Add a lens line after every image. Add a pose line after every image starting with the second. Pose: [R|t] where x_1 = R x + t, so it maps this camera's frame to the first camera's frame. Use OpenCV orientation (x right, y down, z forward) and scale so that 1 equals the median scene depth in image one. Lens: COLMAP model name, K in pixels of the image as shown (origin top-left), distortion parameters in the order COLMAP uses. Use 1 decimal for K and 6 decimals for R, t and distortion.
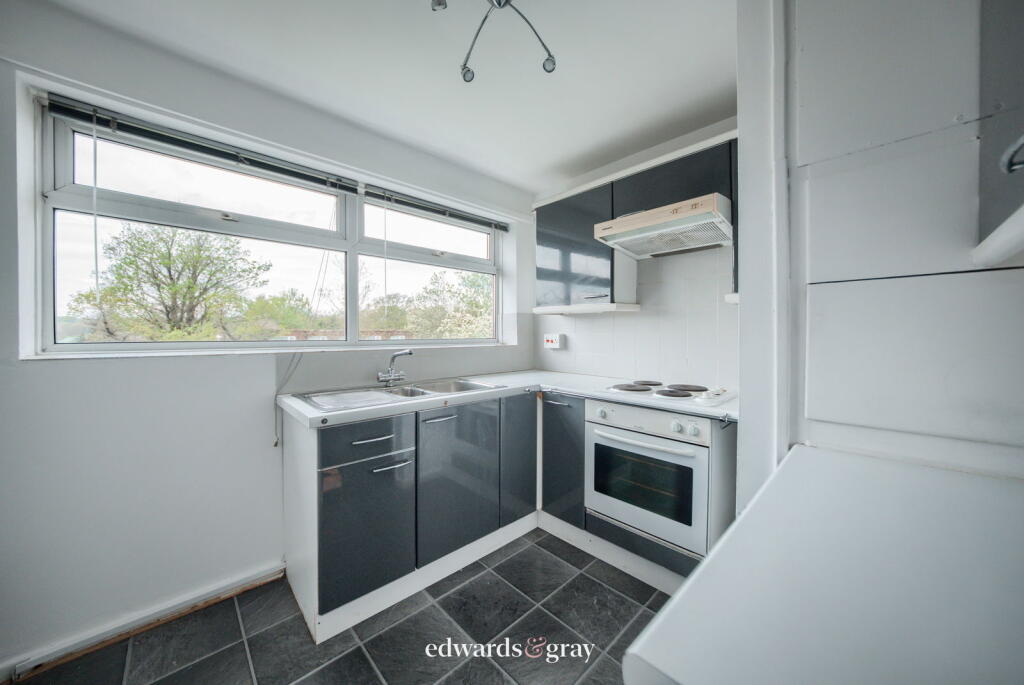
lens RADIAL K [[360.8, 0, 522.9], [0, 360.8, 337.5], [0, 0, 1]] dist [-0.002564, -0.000196]
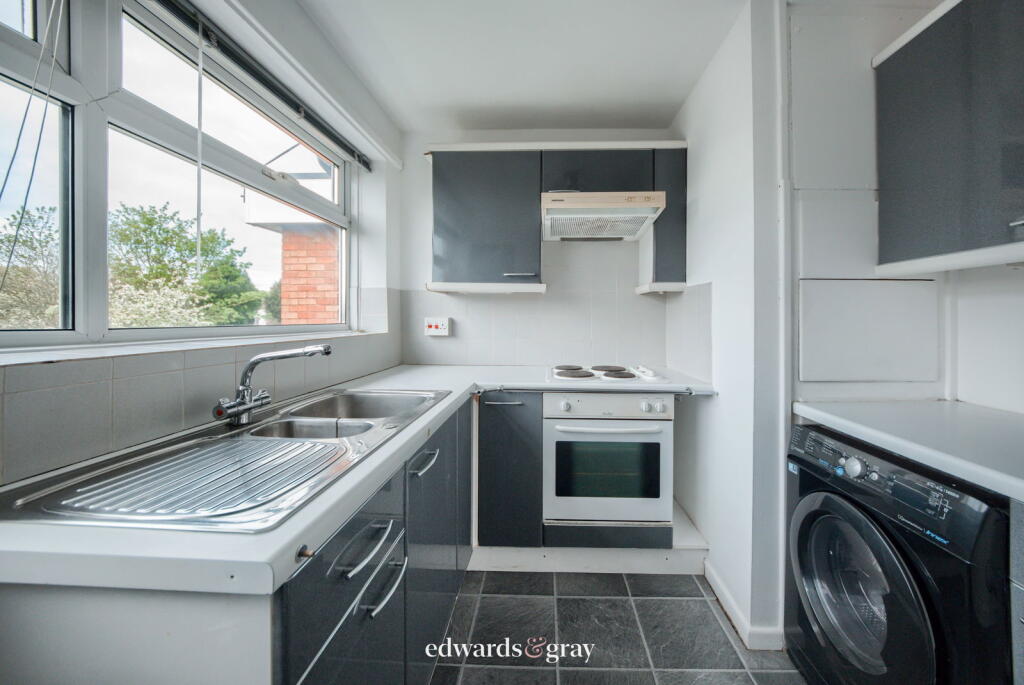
lens RADIAL K [[360.8, 0, 537.5], [0, 360.8, 319.5], [0, 0, 1]] dist [-0.002564, -0.000196]
pose [[0.712928, 0.001825, 0.701235, -0.339439], [0.004634, 0.999963, -0.007313, 0.001895], [-0.701222, 0.008463, 0.712893, 0.307077]]
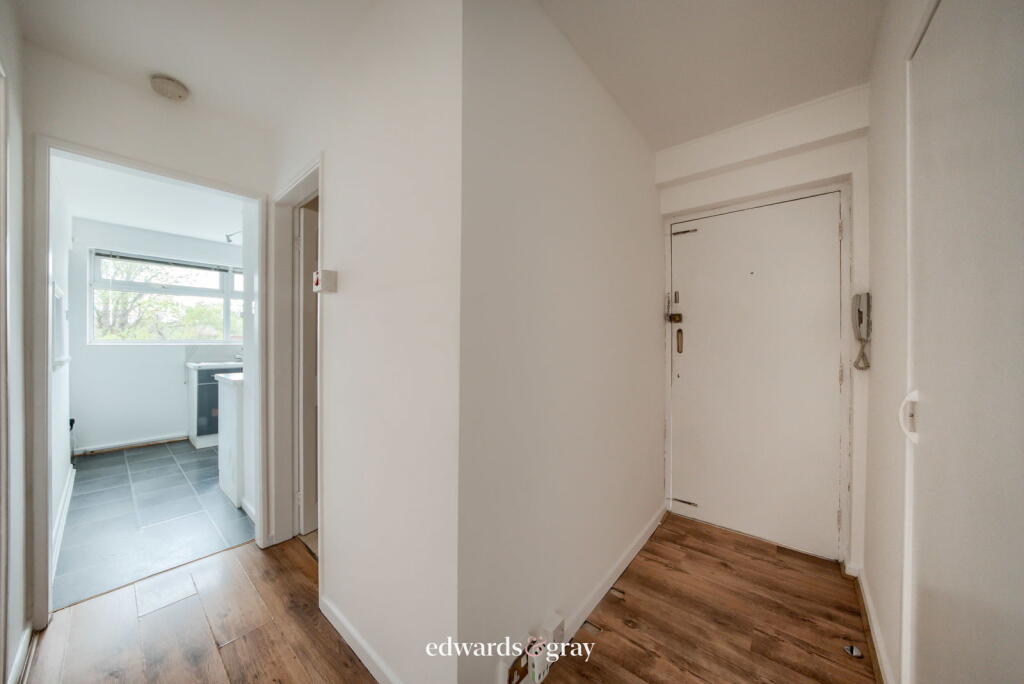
lens RADIAL K [[360.8, 0, 512.4], [0, 360.8, 340.5], [0, 0, 1]] dist [-0.002564, -0.000196]
pose [[0.996487, 0.002138, 0.083717, 0.880383], [-0.001432, 0.999963, -0.008488, 0.023096], [-0.083732, 0.008338, 0.996453, -1.076863]]
